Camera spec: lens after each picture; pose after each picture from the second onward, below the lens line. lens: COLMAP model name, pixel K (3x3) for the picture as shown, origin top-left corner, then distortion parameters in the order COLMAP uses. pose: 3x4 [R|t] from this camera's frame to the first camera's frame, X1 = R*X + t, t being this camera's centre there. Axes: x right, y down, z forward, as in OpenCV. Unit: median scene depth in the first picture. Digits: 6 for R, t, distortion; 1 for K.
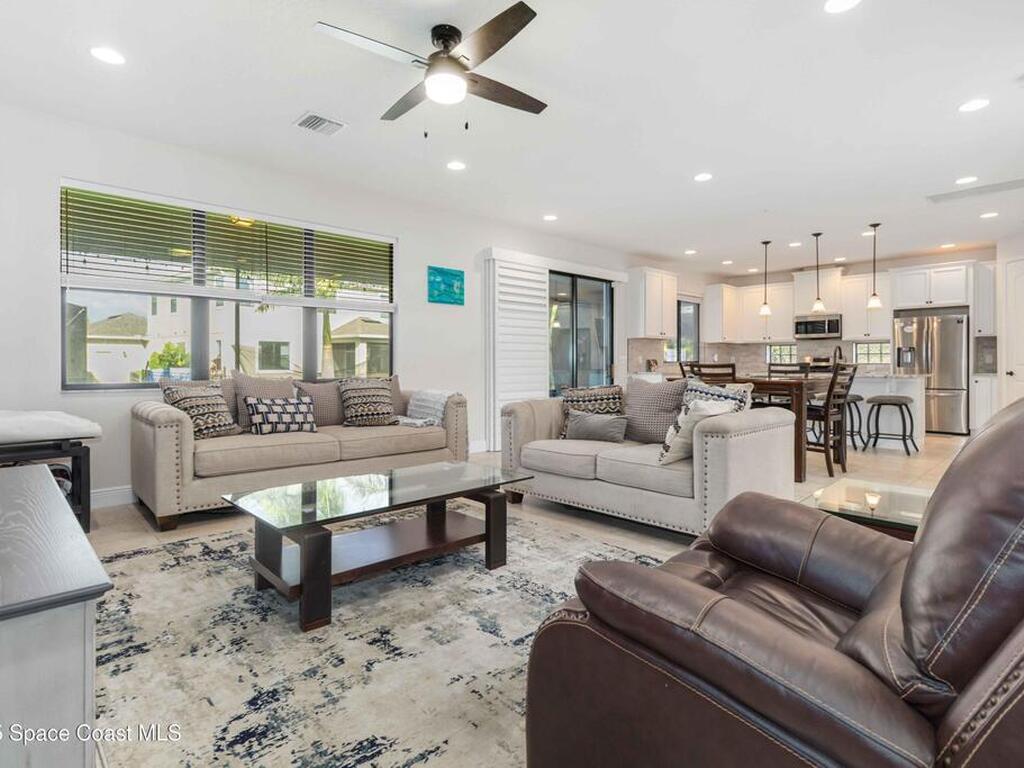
lens RADIAL K [[544.8, 0, 511.1], [0, 544.8, 373.2], [0, 0, 1]] dist [-0.000996, 0.001654]
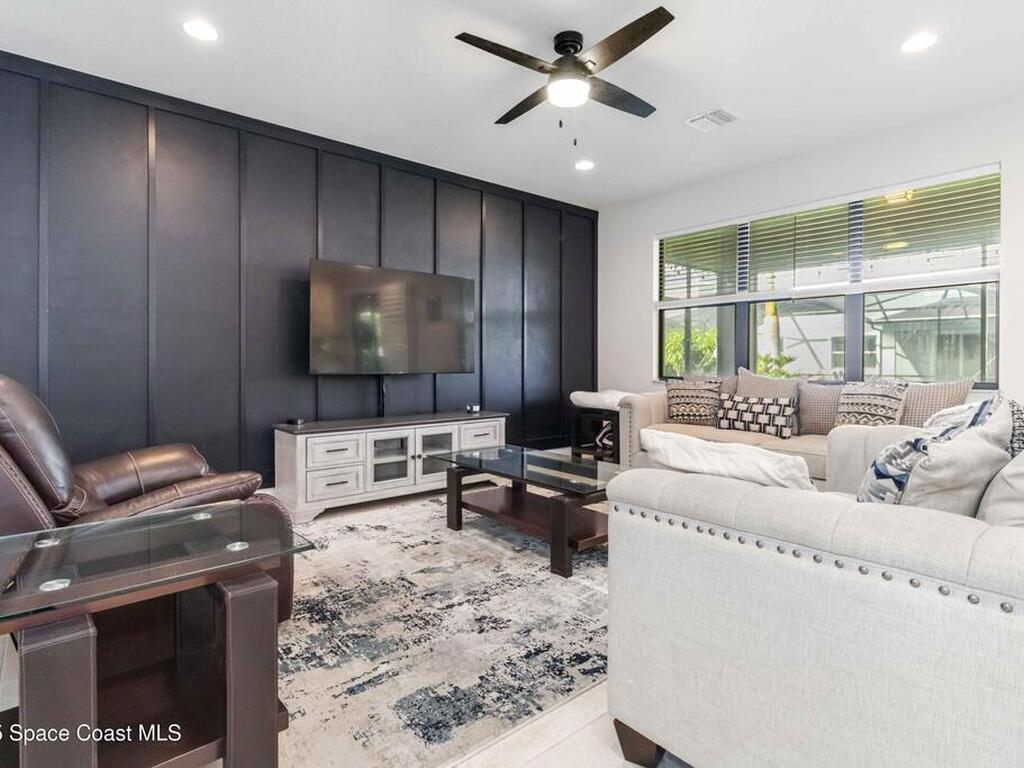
lens RADIAL K [[544.8, 0, 511.1], [0, 544.8, 373.2], [0, 0, 1]] dist [-0.000996, 0.001654]
pose [[-0.057872, 0.023562, -0.998046, 0.903367], [-0.010145, 0.999656, 0.024188, -0.024239], [0.998272, 0.011525, -0.057613, 0.928600]]
